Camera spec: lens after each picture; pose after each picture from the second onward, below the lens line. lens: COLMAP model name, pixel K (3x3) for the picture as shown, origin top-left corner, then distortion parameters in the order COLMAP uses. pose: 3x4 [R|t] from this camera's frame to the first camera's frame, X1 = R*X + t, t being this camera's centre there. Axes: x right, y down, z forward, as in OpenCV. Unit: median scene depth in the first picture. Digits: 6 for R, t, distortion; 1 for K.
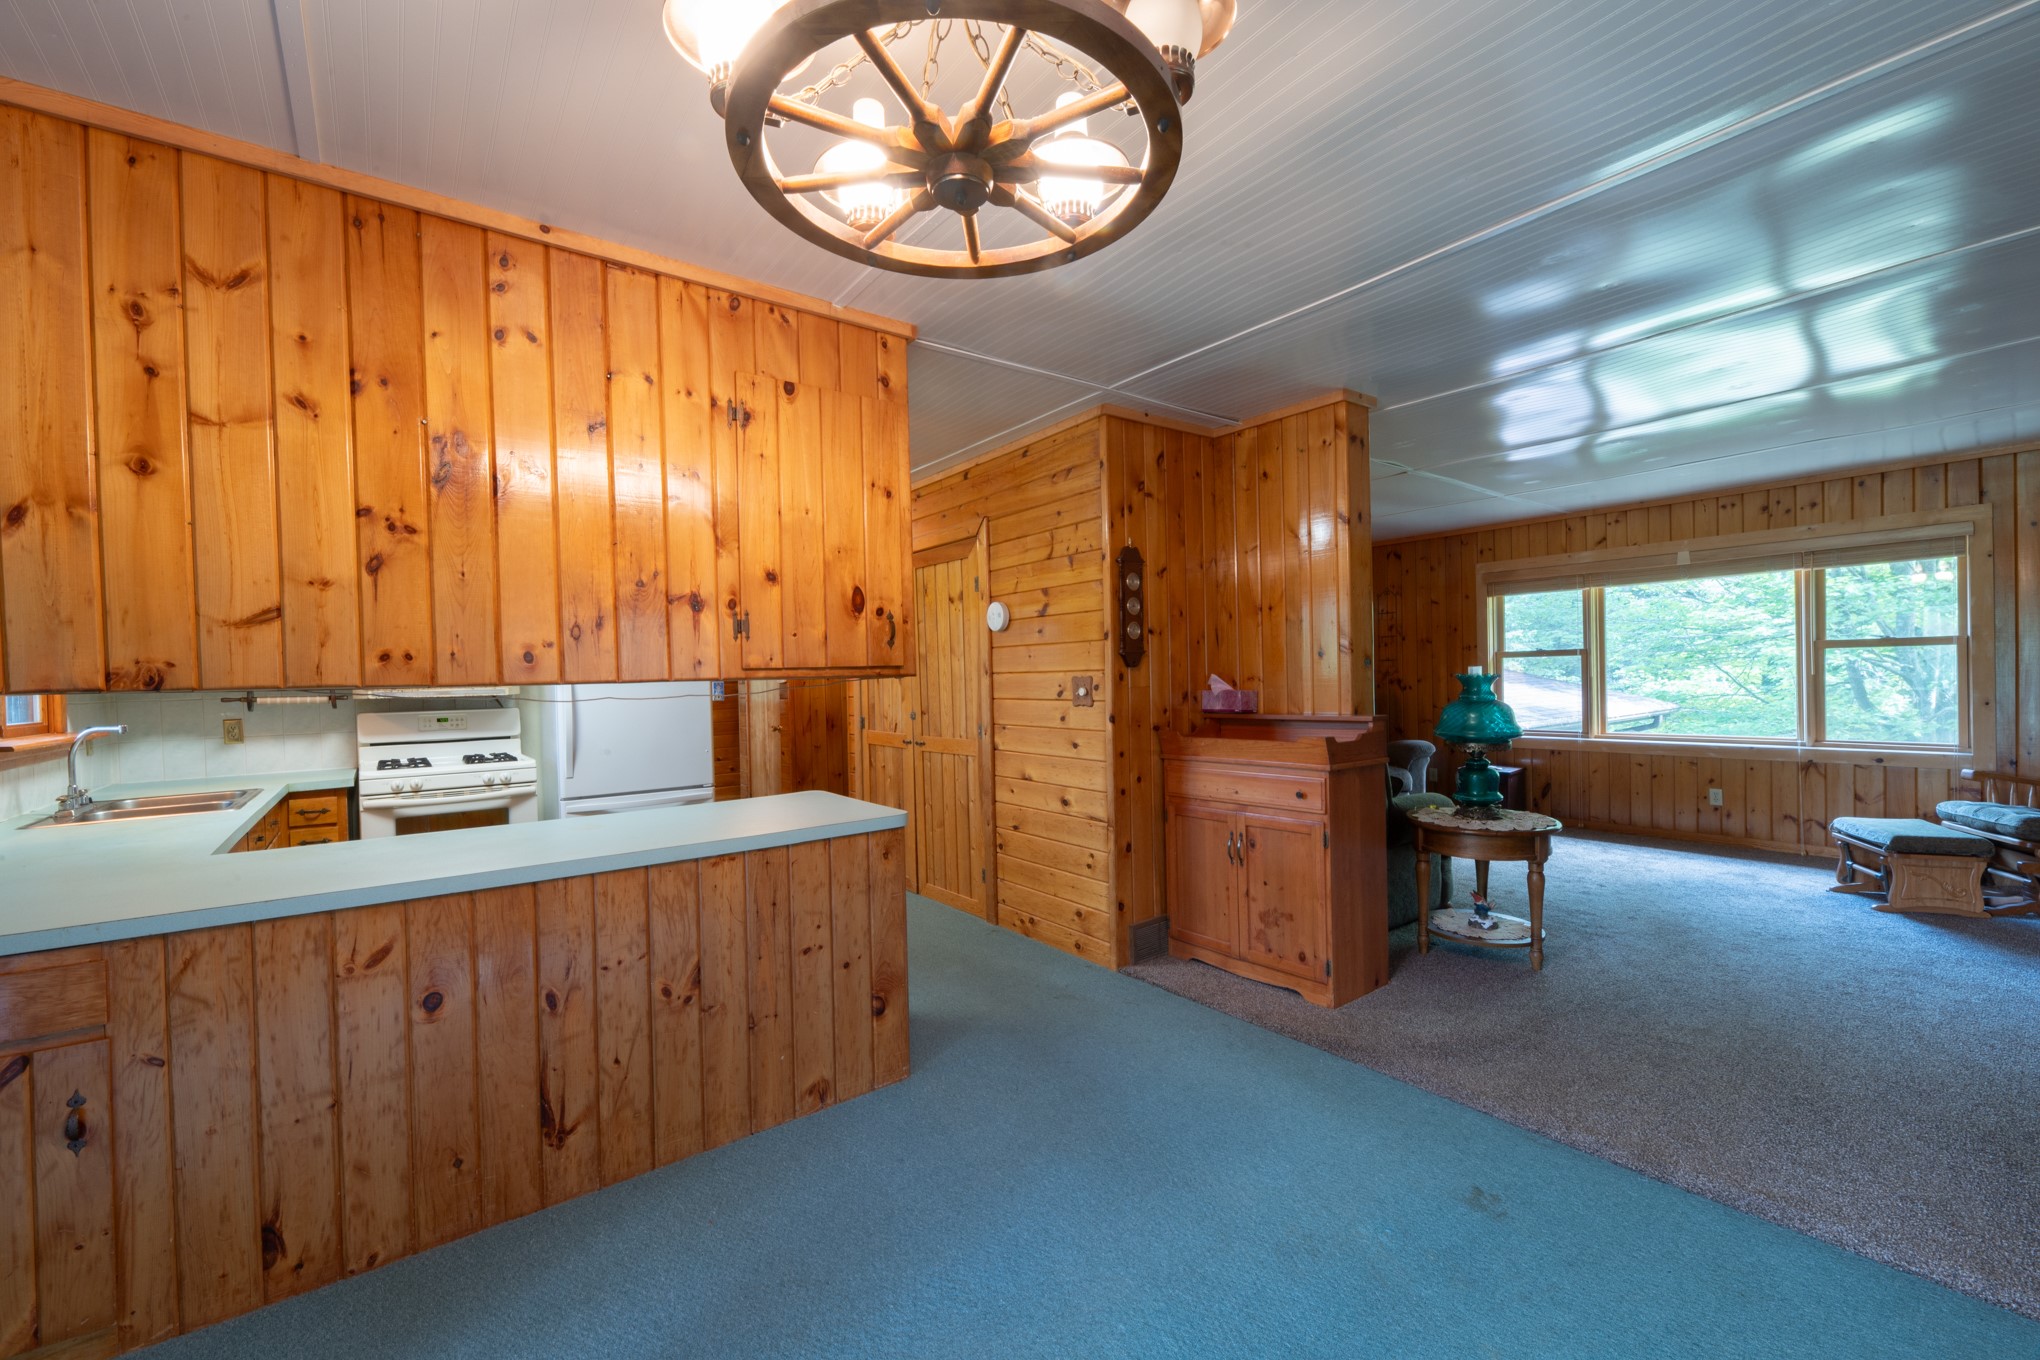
lens RADIAL K [[819.3, 0, 1016.4], [0, 819.3, 688.1], [0, 0, 1]] dist [0.000003, -0.003026]
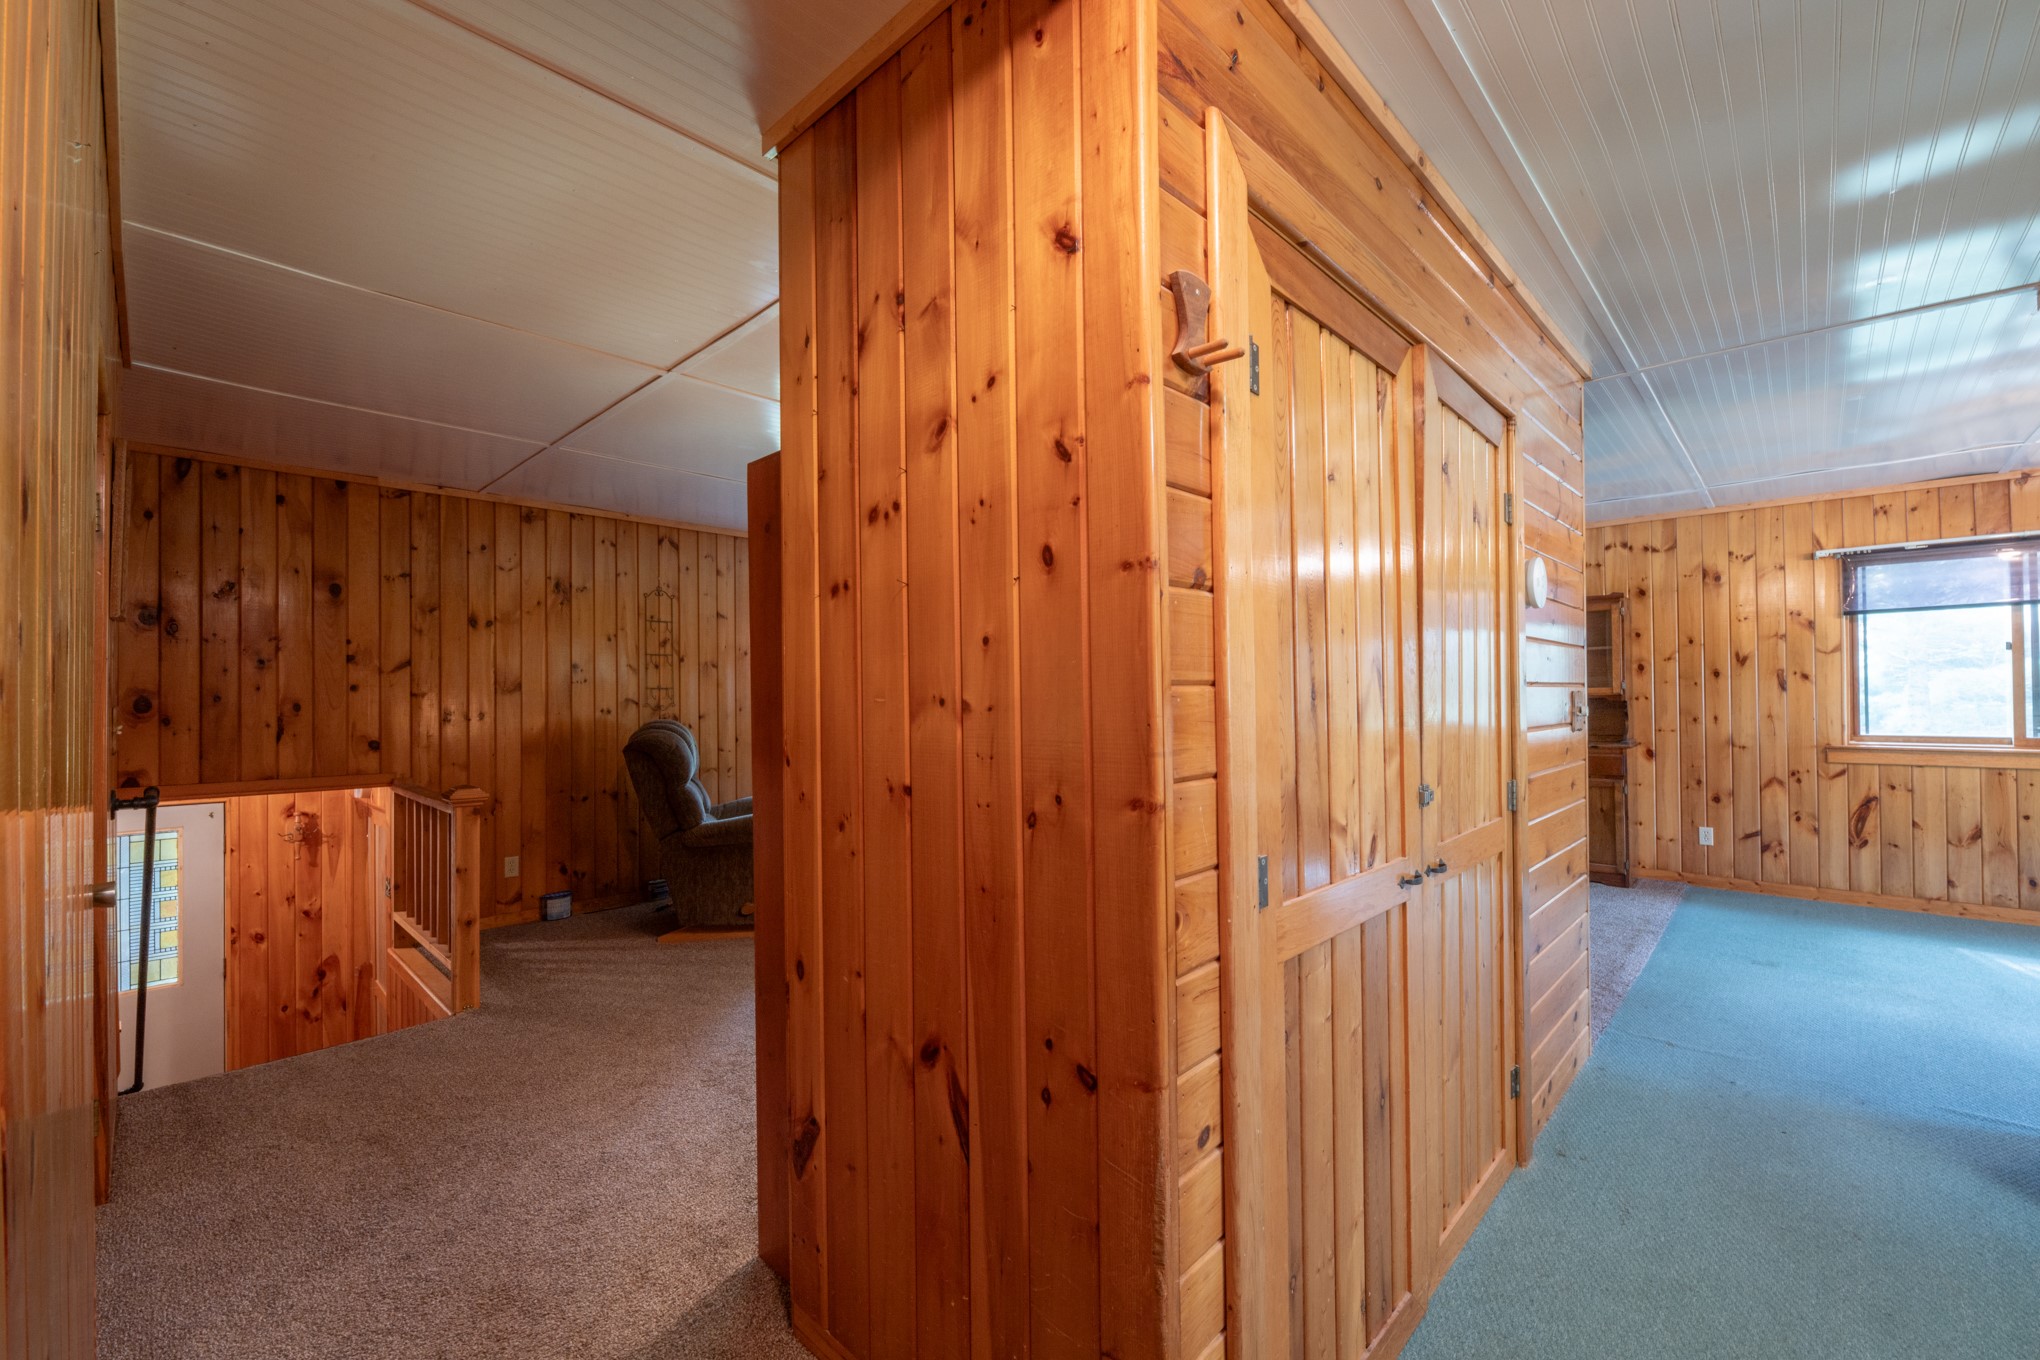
lens RADIAL K [[819.3, 0, 1021.0], [0, 819.3, 688.9], [0, 0, 1]] dist [0.000003, -0.003026]
pose [[-0.150769, 0.032326, 0.988040, -0.508942], [0.028561, 0.999190, -0.028333, -0.008392], [-0.988156, 0.023948, -0.151570, 1.401213]]
